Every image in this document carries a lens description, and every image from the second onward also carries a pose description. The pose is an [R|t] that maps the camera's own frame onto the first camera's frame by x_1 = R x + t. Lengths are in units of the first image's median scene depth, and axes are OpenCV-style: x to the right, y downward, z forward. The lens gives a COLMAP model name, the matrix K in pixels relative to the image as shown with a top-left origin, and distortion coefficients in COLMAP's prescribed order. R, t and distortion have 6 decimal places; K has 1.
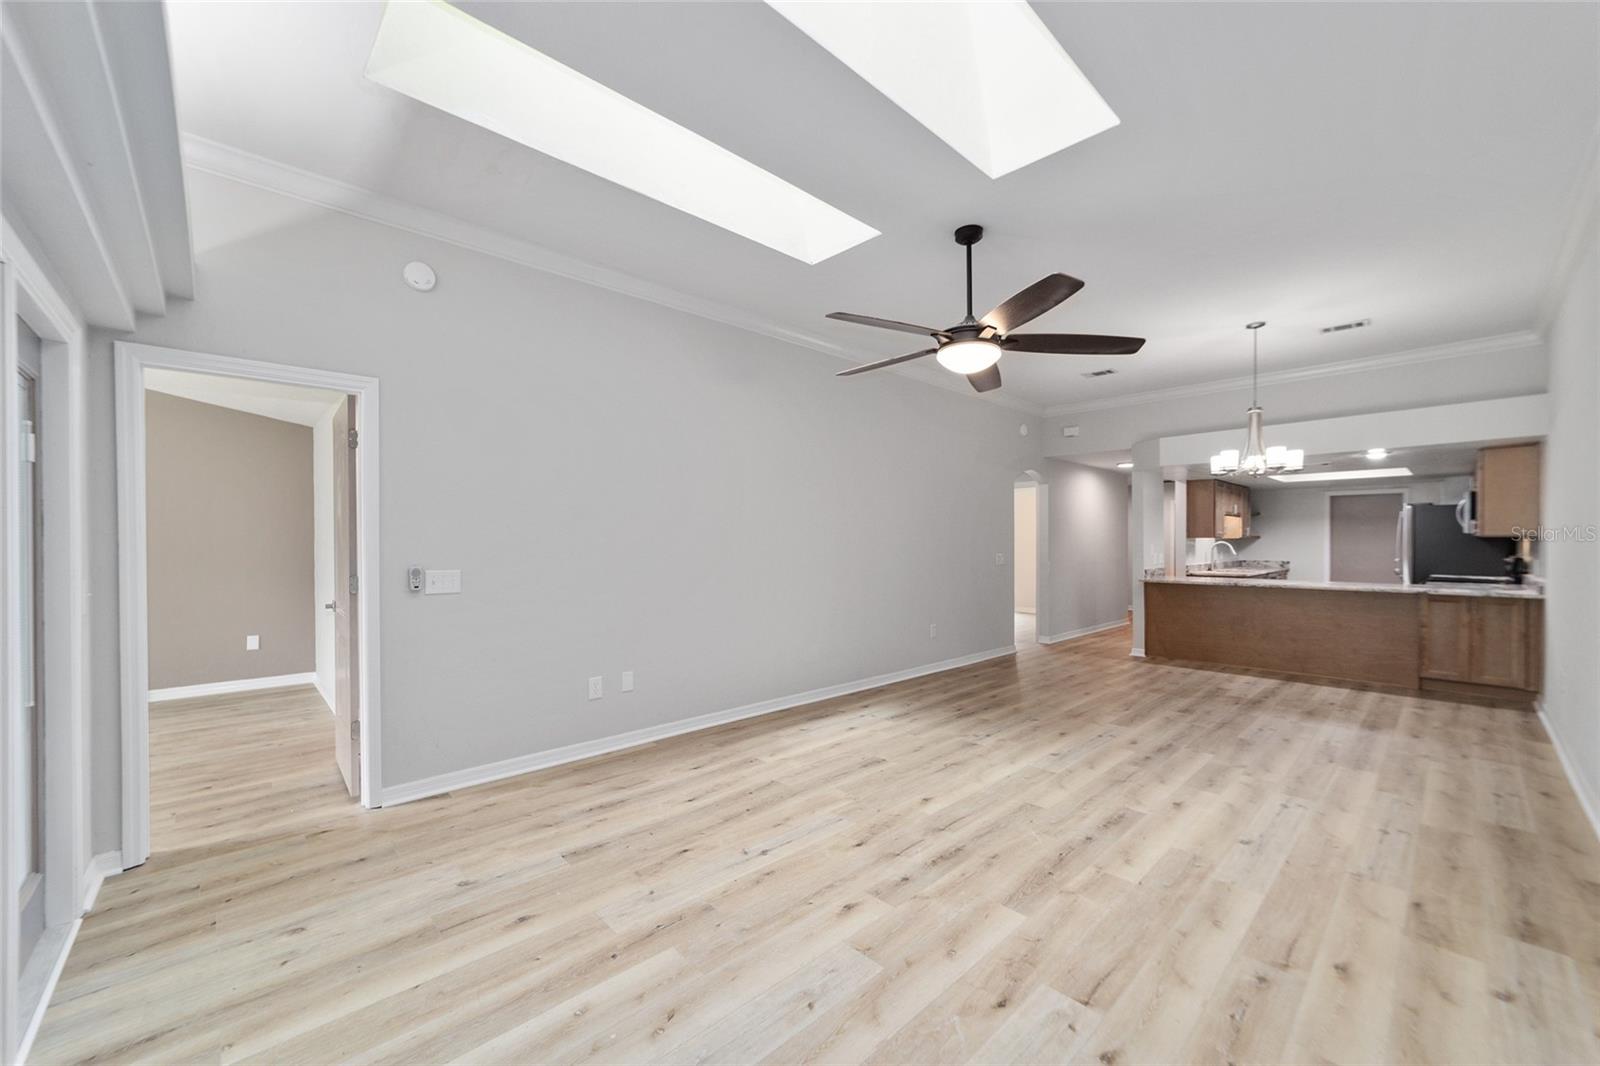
lens RADIAL K [[618.3, 0, 775.3], [0, 618.3, 551.9], [0, 0, 1]] dist [-0.011113, 0.002410]
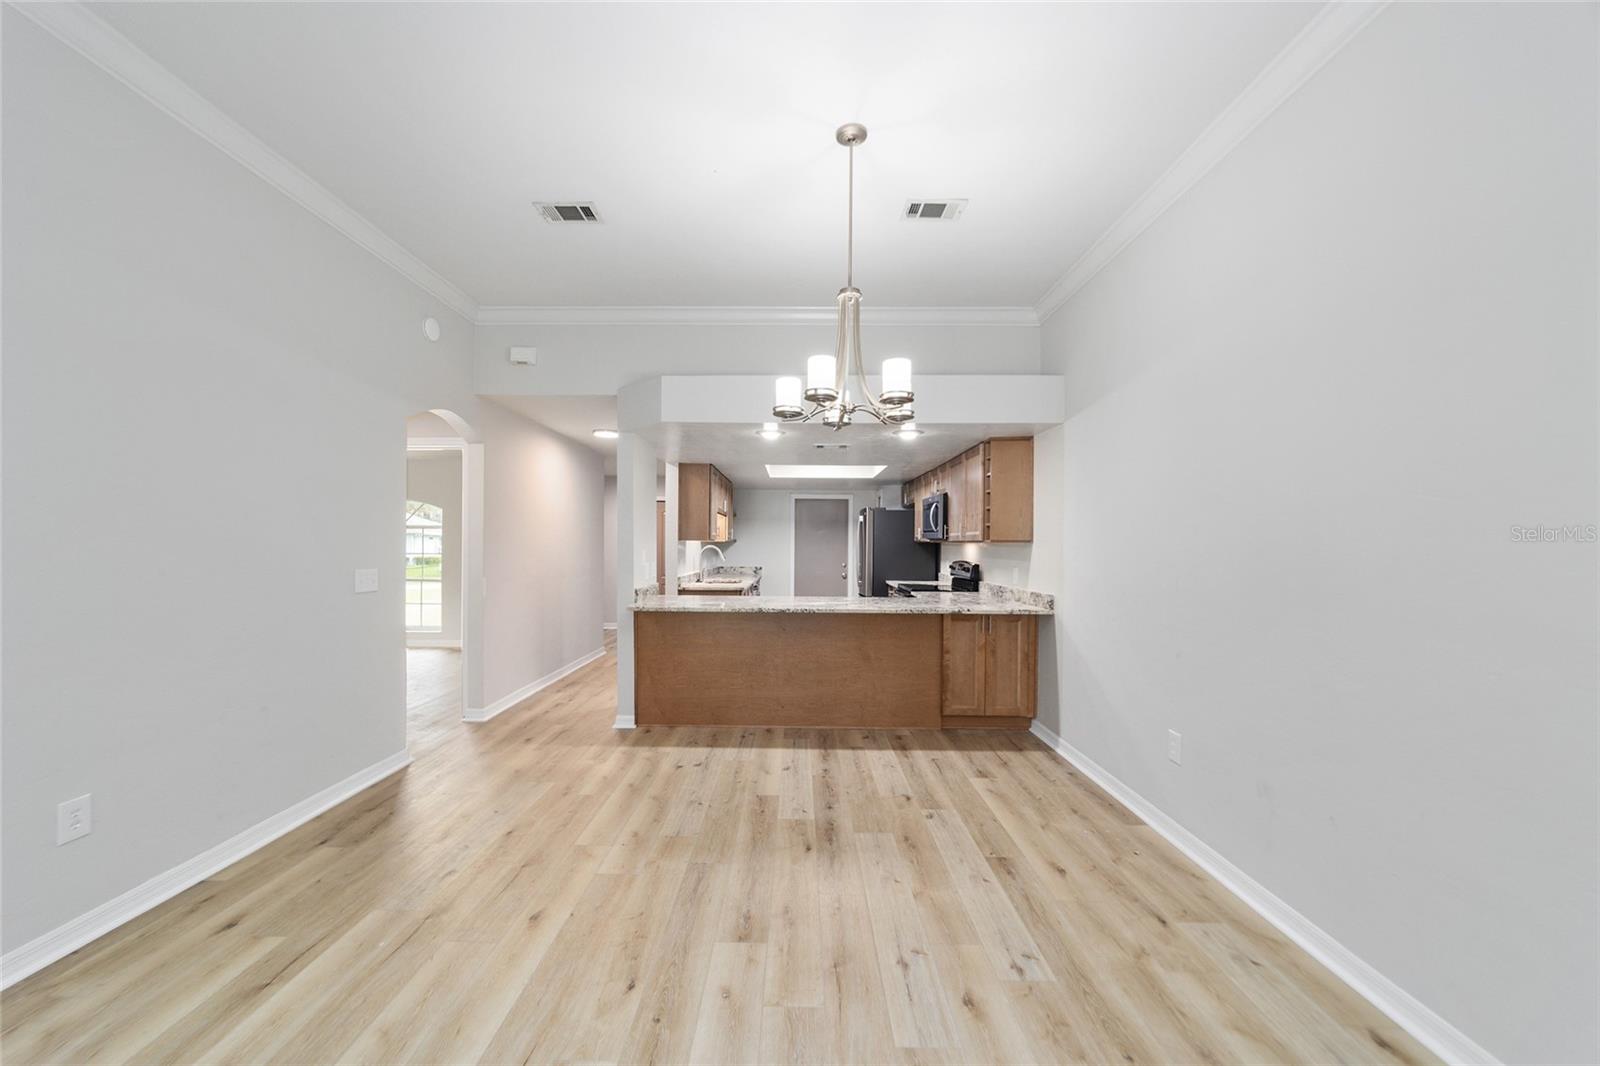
lens RADIAL K [[618.3, 0, 794.1], [0, 618.3, 534.1], [0, 0, 1]] dist [-0.011113, 0.002410]
pose [[0.673075, 0.018962, 0.739331, 0.338817], [0.005281, 0.999523, -0.030443, -0.011257], [-0.739556, 0.024395, 0.672653, 0.637181]]
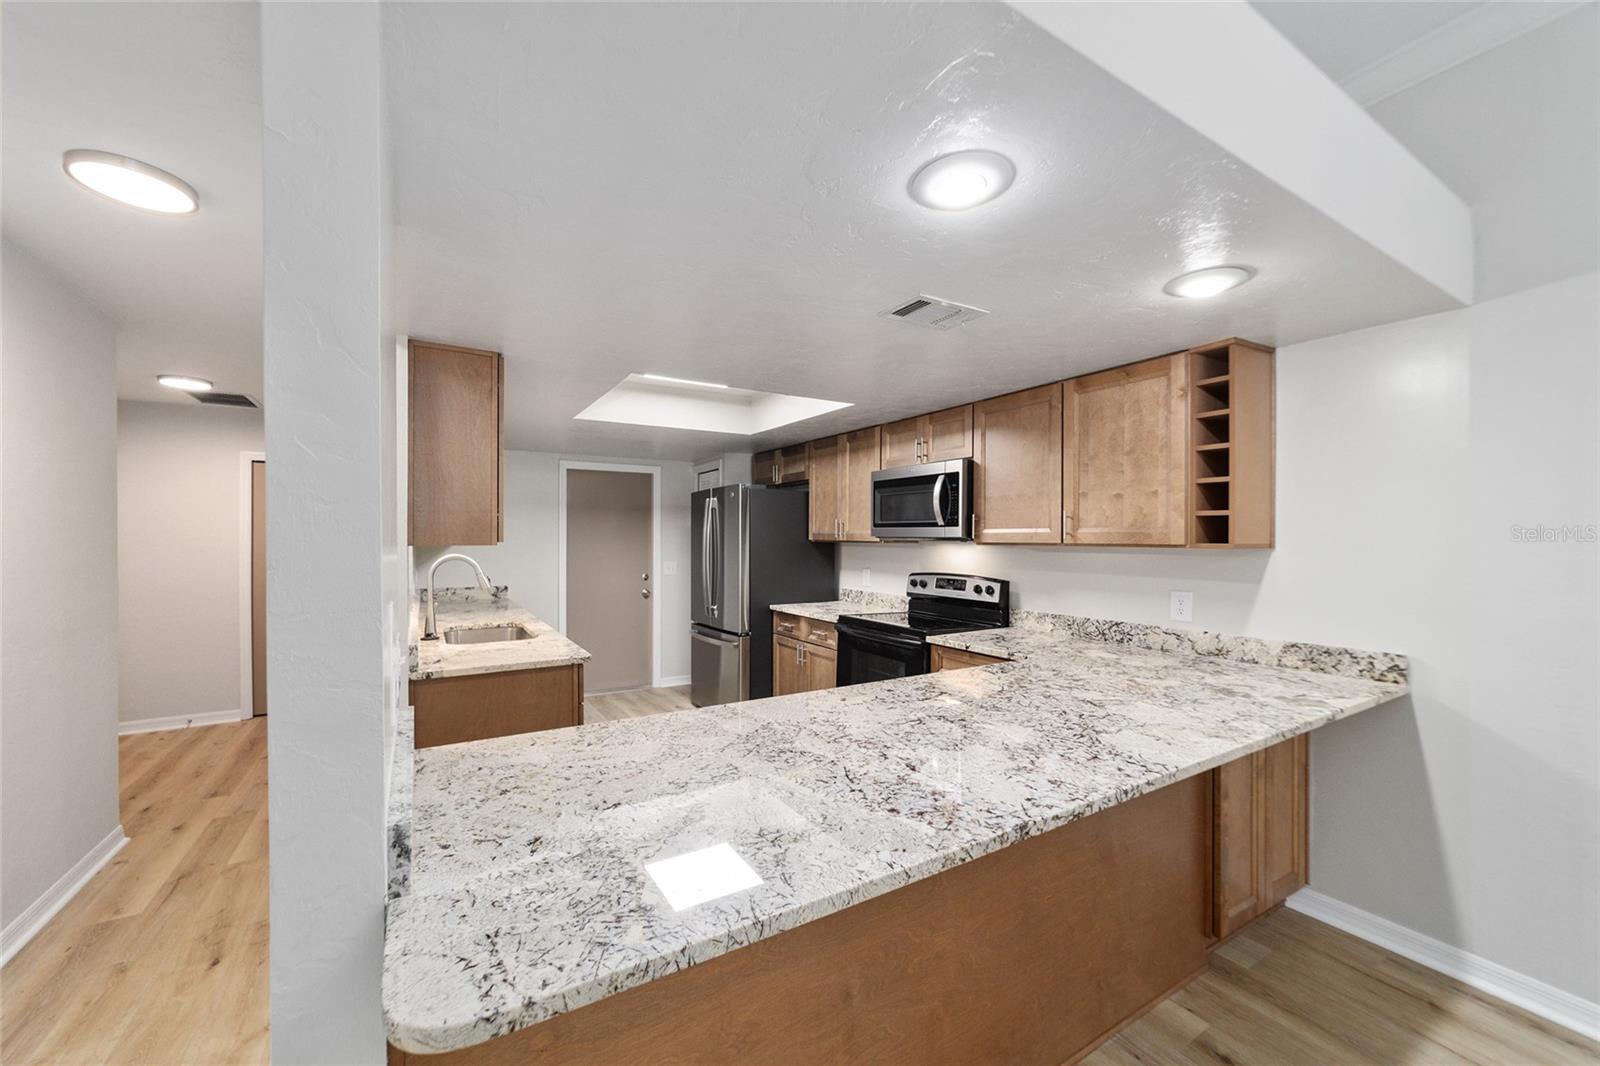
lens RADIAL K [[618.3, 0, 792.6], [0, 618.3, 536.4], [0, 0, 1]] dist [-0.011113, 0.002410]
pose [[0.194096, 0.007046, 0.980957, 0.704112], [0.015881, 0.999821, -0.010324, -0.034940], [-0.980854, 0.017583, 0.193949, 1.269684]]
